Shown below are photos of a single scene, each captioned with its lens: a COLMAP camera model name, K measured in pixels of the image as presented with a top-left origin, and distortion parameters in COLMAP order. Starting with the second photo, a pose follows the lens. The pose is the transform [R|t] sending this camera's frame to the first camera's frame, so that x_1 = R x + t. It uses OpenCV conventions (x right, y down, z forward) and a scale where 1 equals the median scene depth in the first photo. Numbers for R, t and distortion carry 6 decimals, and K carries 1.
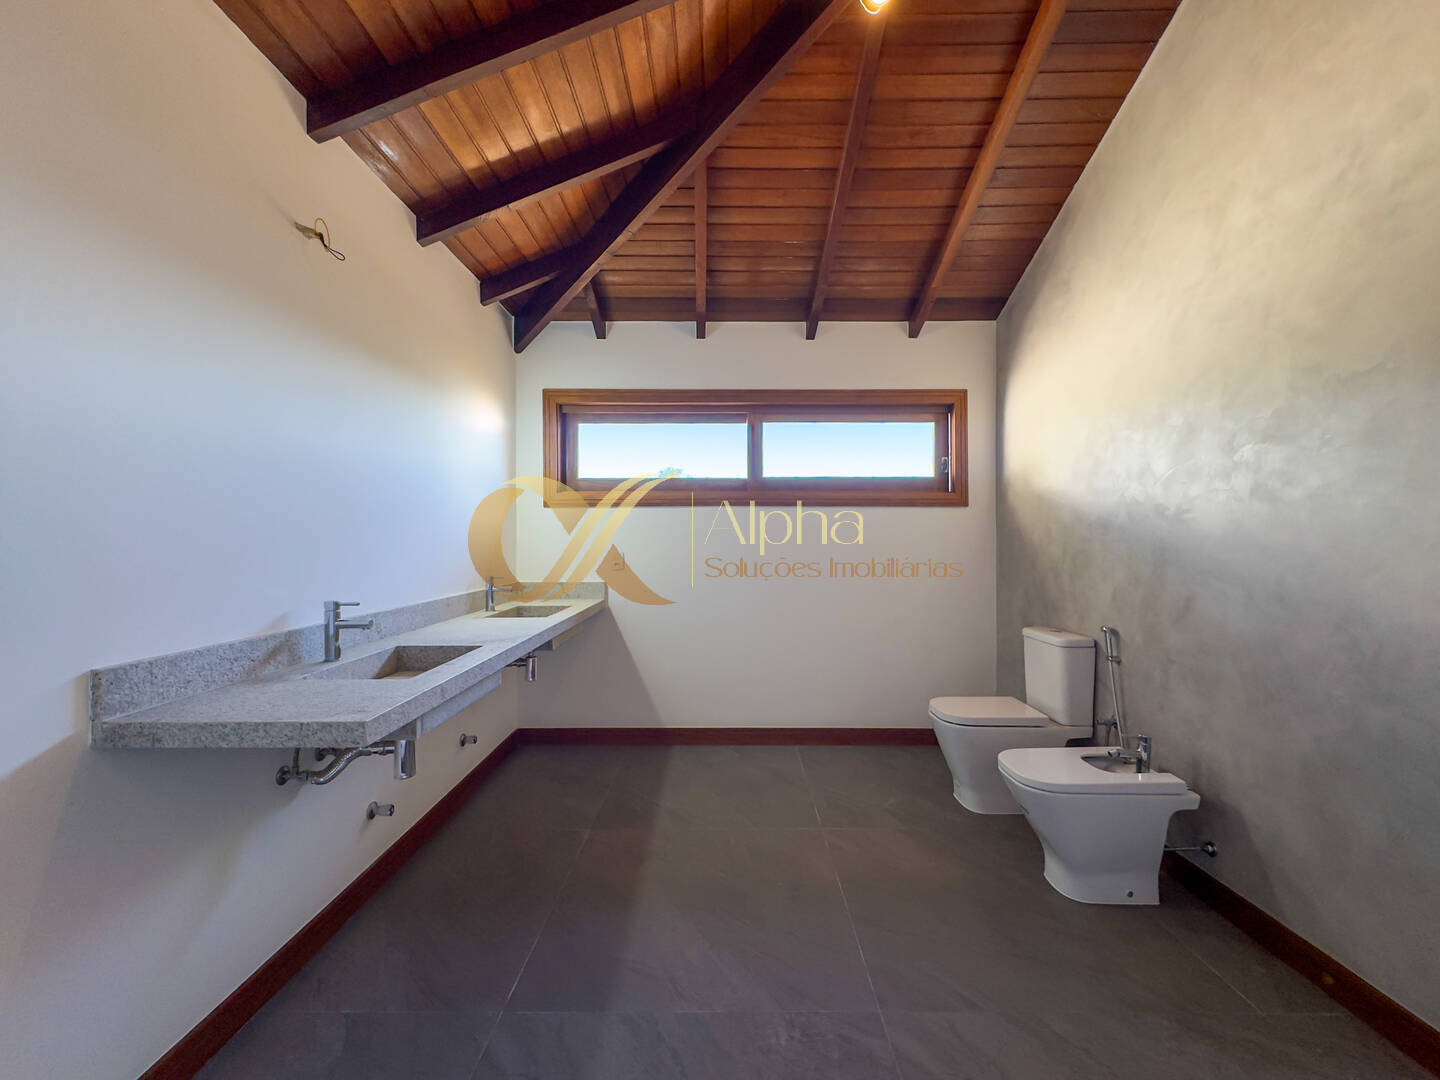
lens RADIAL K [[583.3, 0, 722.9], [0, 583.3, 539.6], [0, 0, 1]] dist [-0.001559, 0.000076]
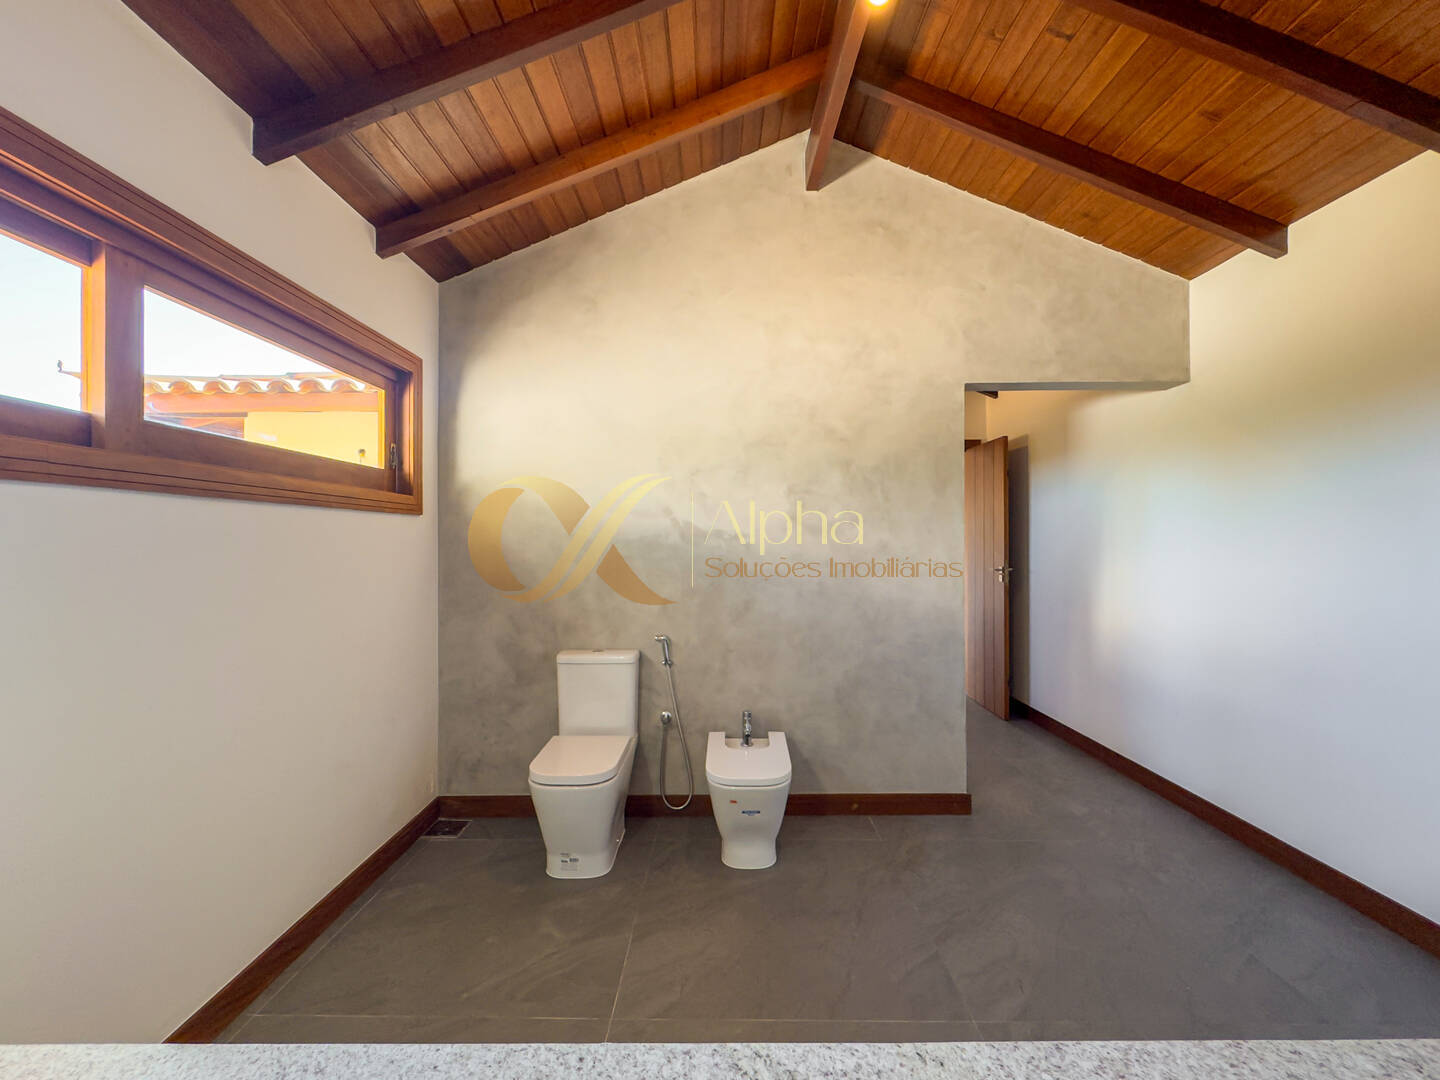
lens RADIAL K [[600.9, 0, 716.7], [0, 600.9, 540.9], [0, 0, 1]] dist [0.000280, 0.000039]
pose [[0.015607, -0.004644, 0.999867, -0.529585], [0.004112, 0.999981, 0.004580, -0.040036], [-0.999870, 0.004040, 0.015626, 0.935333]]
